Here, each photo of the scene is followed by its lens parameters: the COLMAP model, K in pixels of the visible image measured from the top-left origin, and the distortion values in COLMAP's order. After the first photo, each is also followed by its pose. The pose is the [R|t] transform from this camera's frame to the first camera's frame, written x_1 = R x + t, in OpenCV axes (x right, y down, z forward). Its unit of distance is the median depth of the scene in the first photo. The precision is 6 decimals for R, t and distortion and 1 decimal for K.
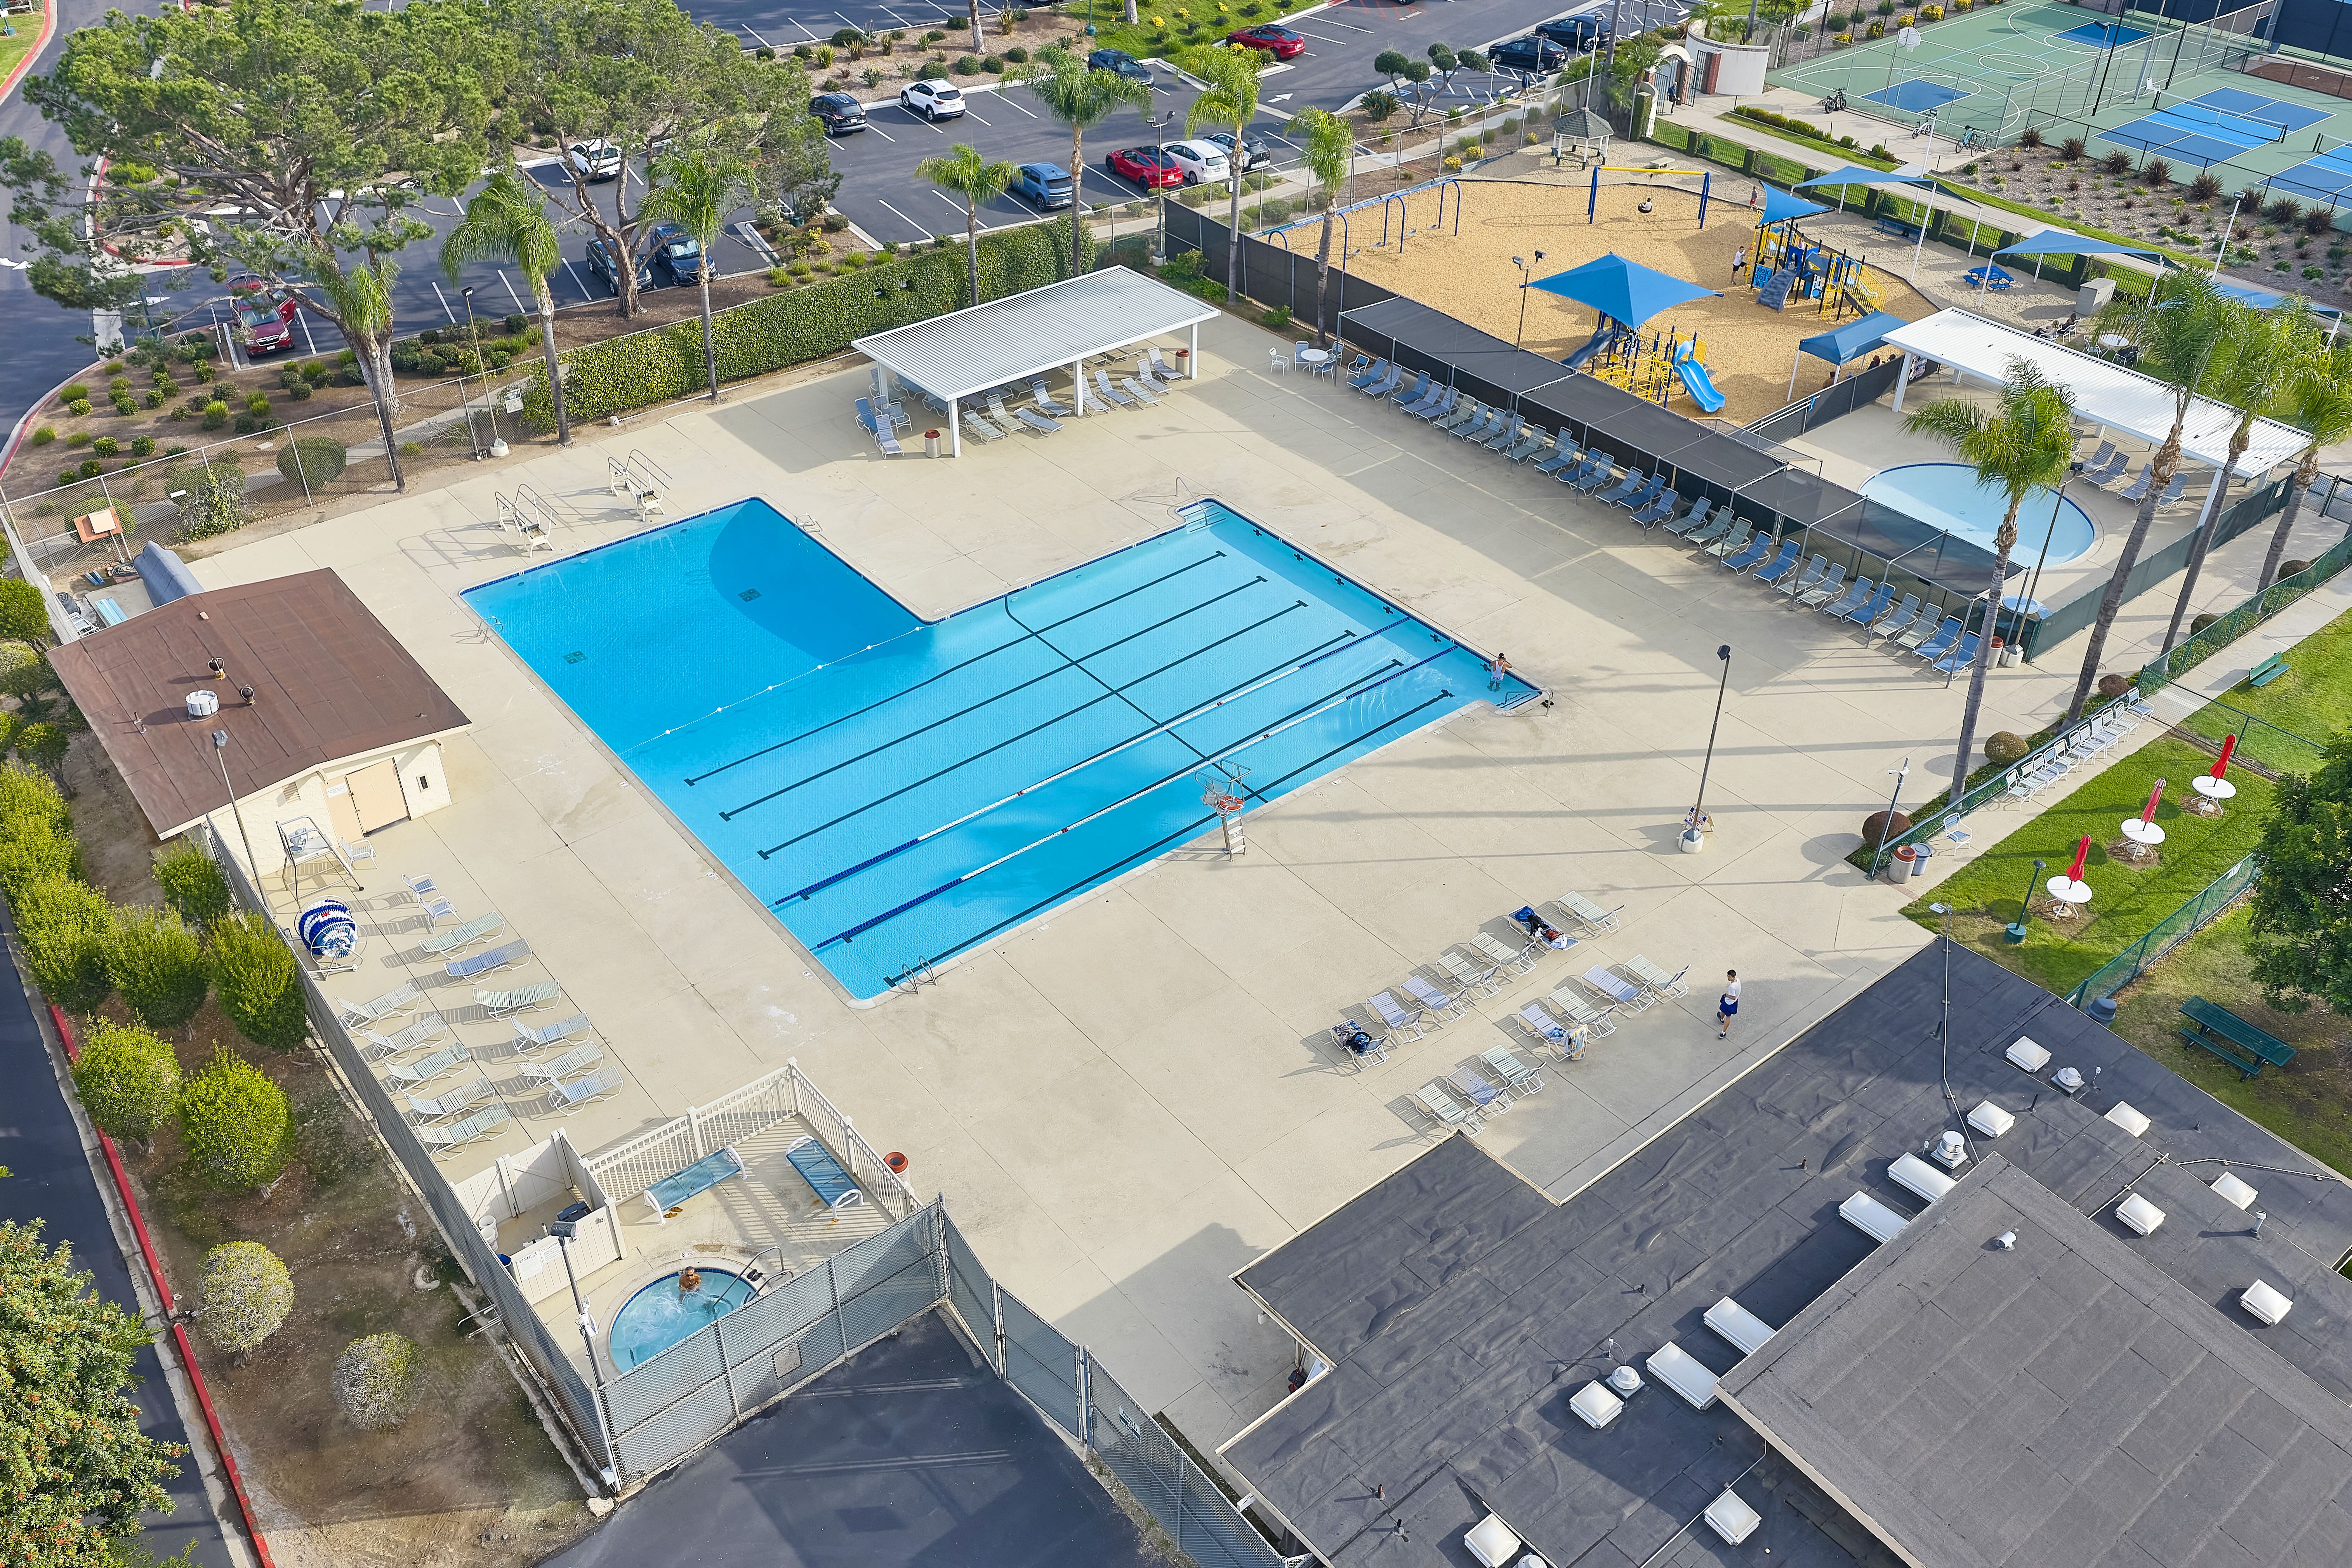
lens RADIAL K [[1934.8, 0, 1176.0], [0, 1934.8, 784.0], [0, 0, 1]] dist [-0.005521, -0.003663]
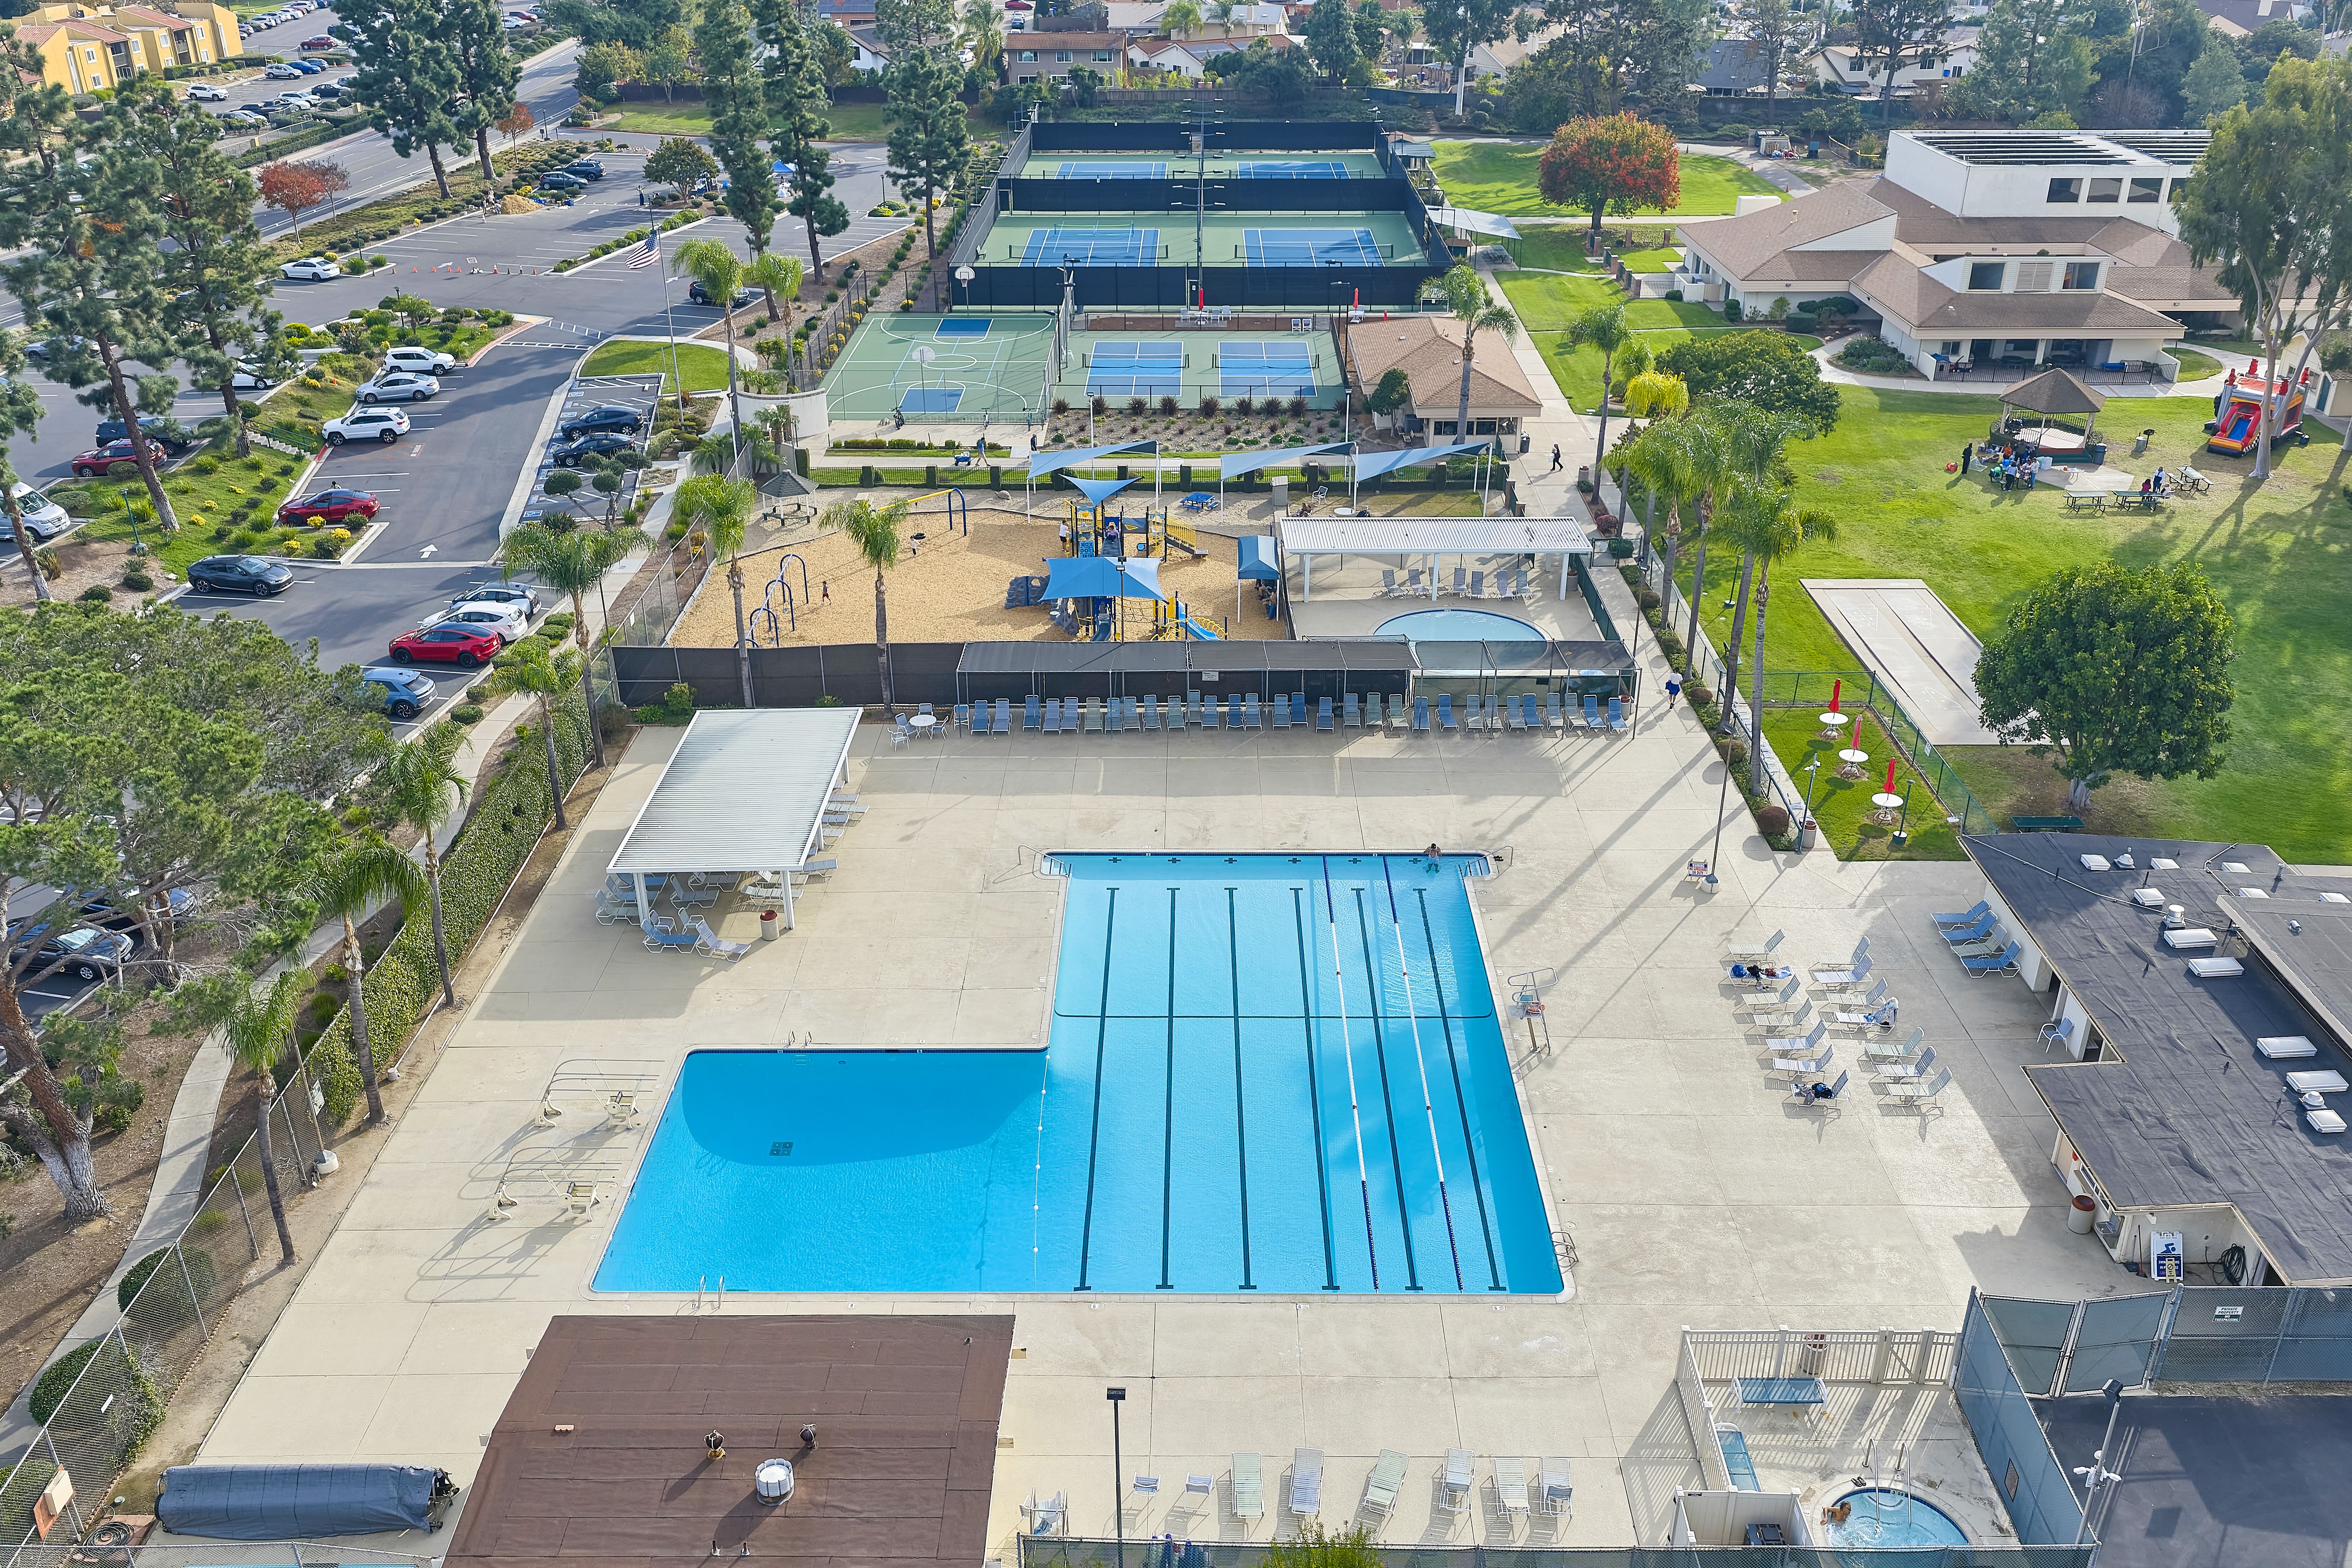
lens RADIAL K [[1915.8, 0, 1176.0], [0, 1915.8, 784.0], [0, 0, 1]] dist [-0.000310, -0.003281]
pose [[0.634344, -0.353758, 0.687359, -0.630252], [0.462345, 0.886212, 0.029416, -0.178942], [-0.619552, 0.299137, 0.725722, 0.205002]]
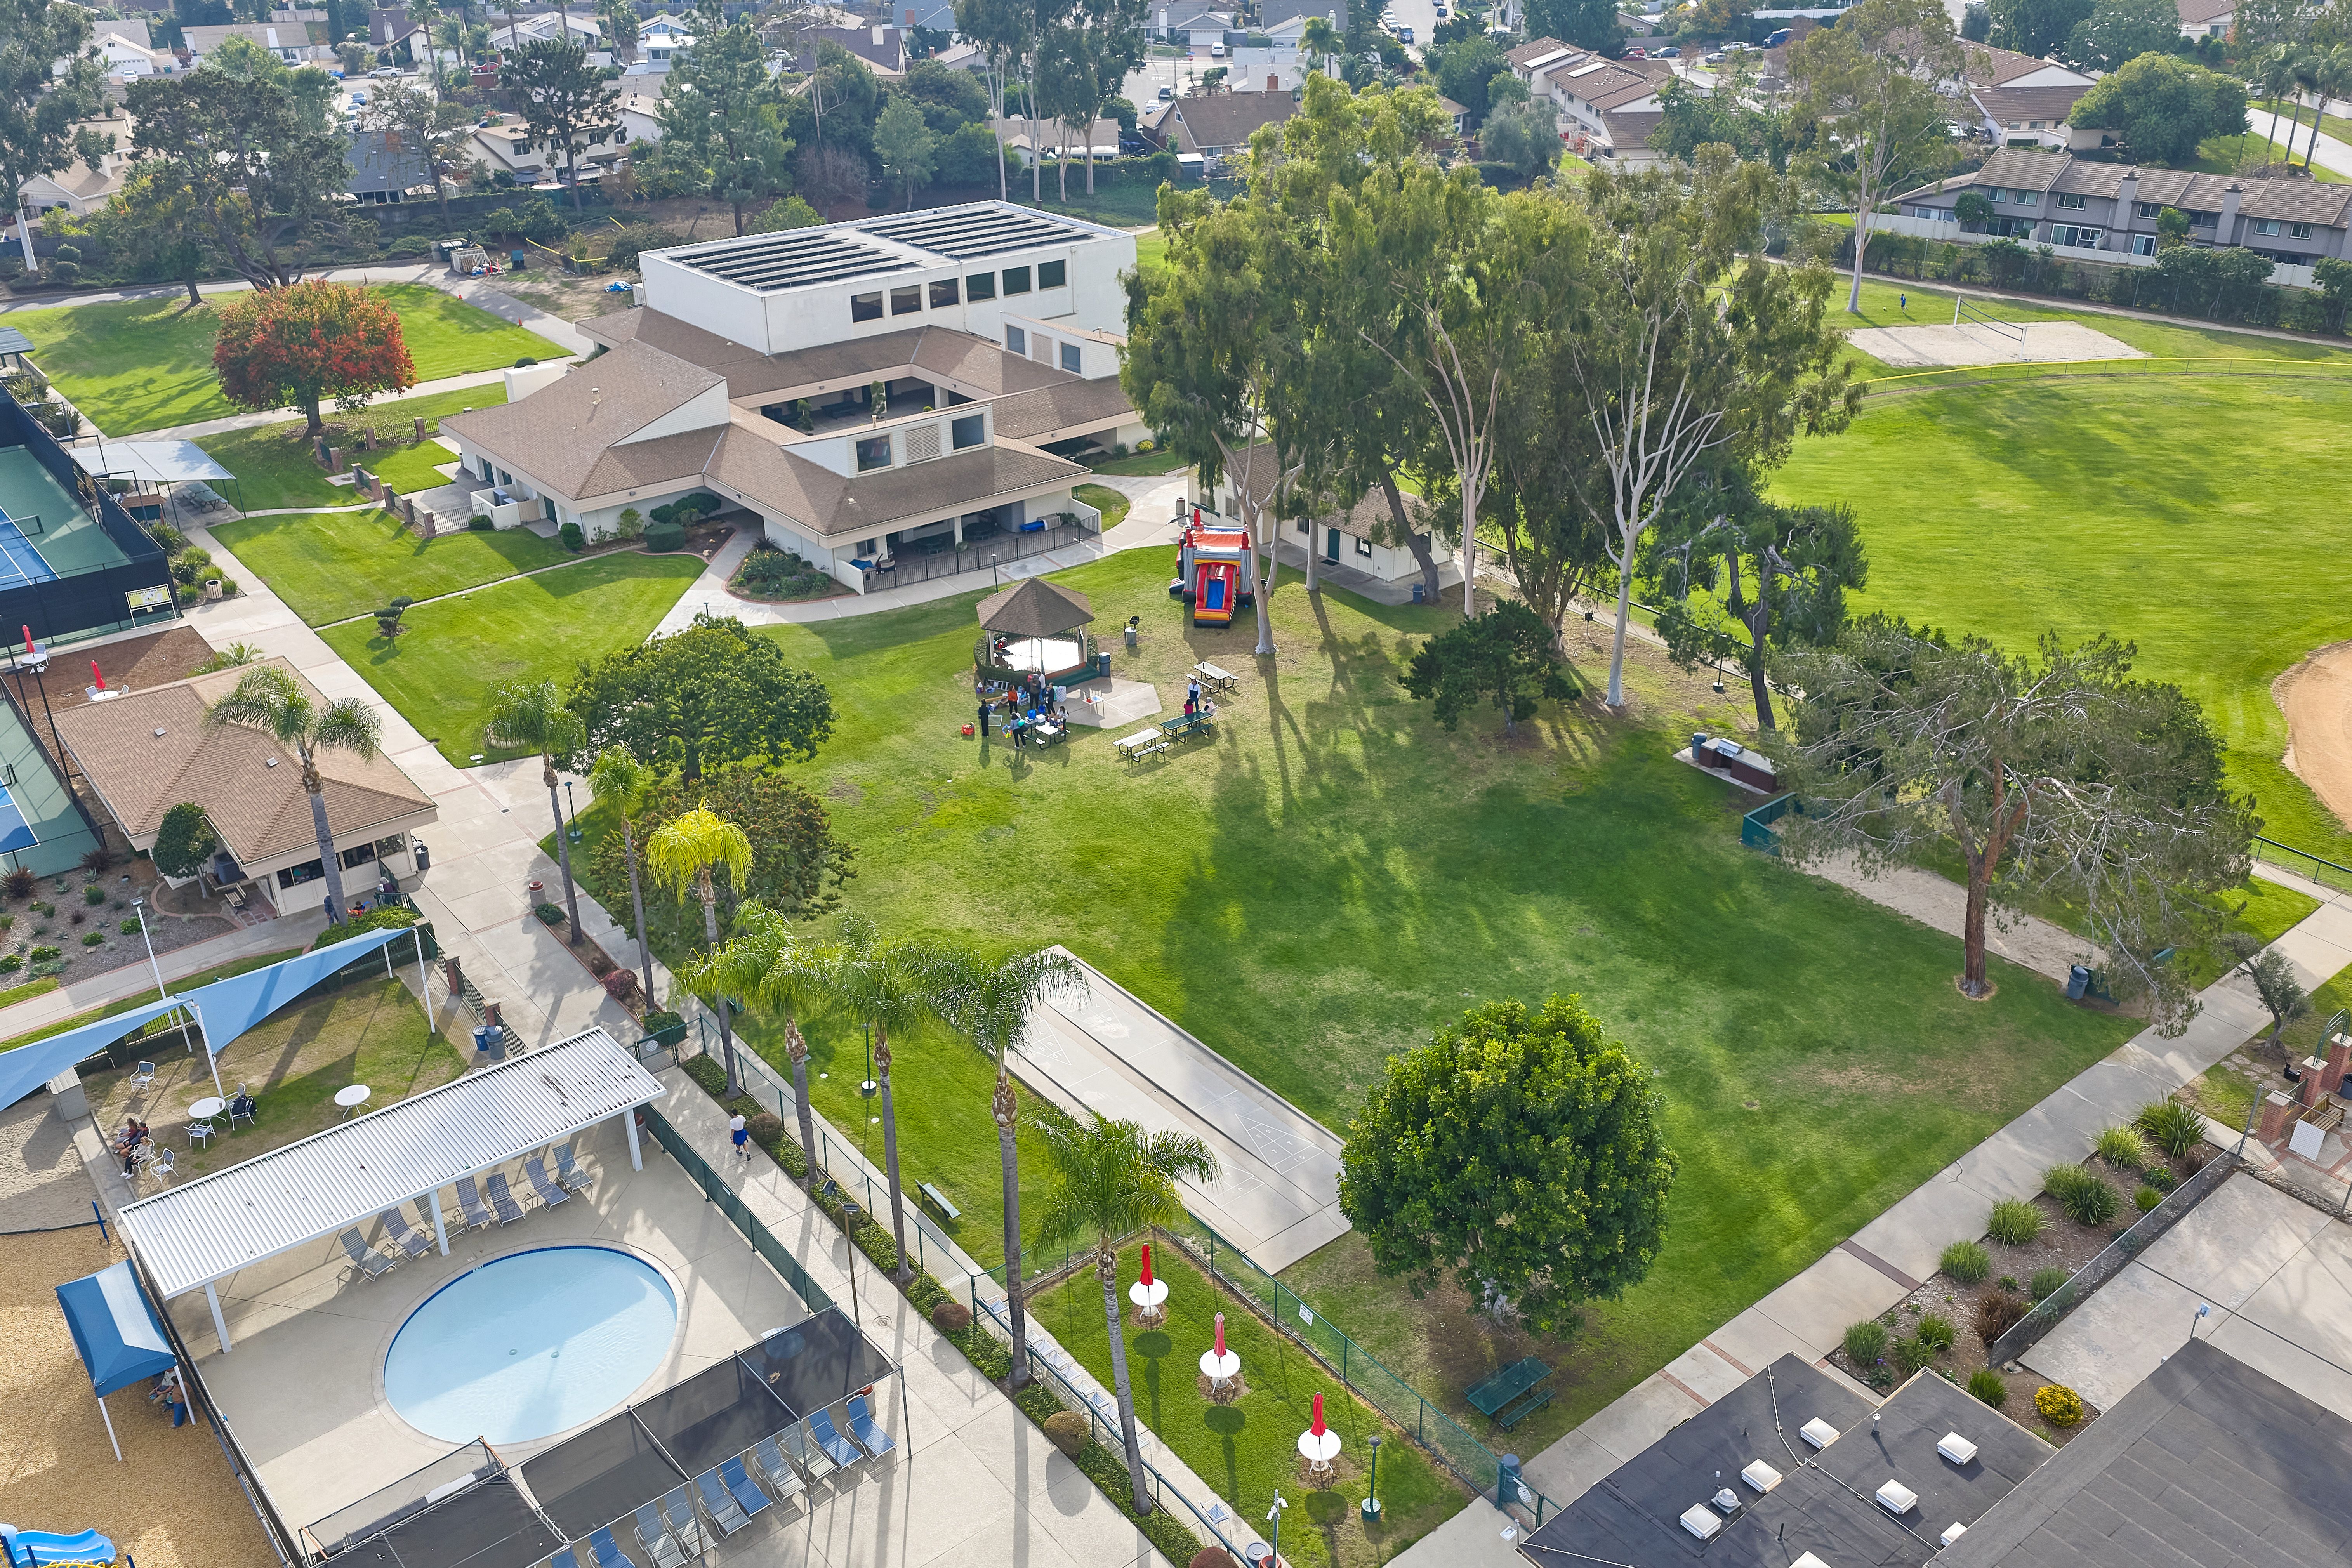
lens RADIAL K [[1976.1, 0, 1176.0], [0, 1976.1, 784.0], [0, 0, 1]] dist [0.015846, 0.004534]
pose [[0.006817, -0.447034, 0.894491, -0.215204], [0.602289, 0.715895, 0.353188, -0.430578], [-0.798249, 0.536334, 0.274124, 0.435854]]
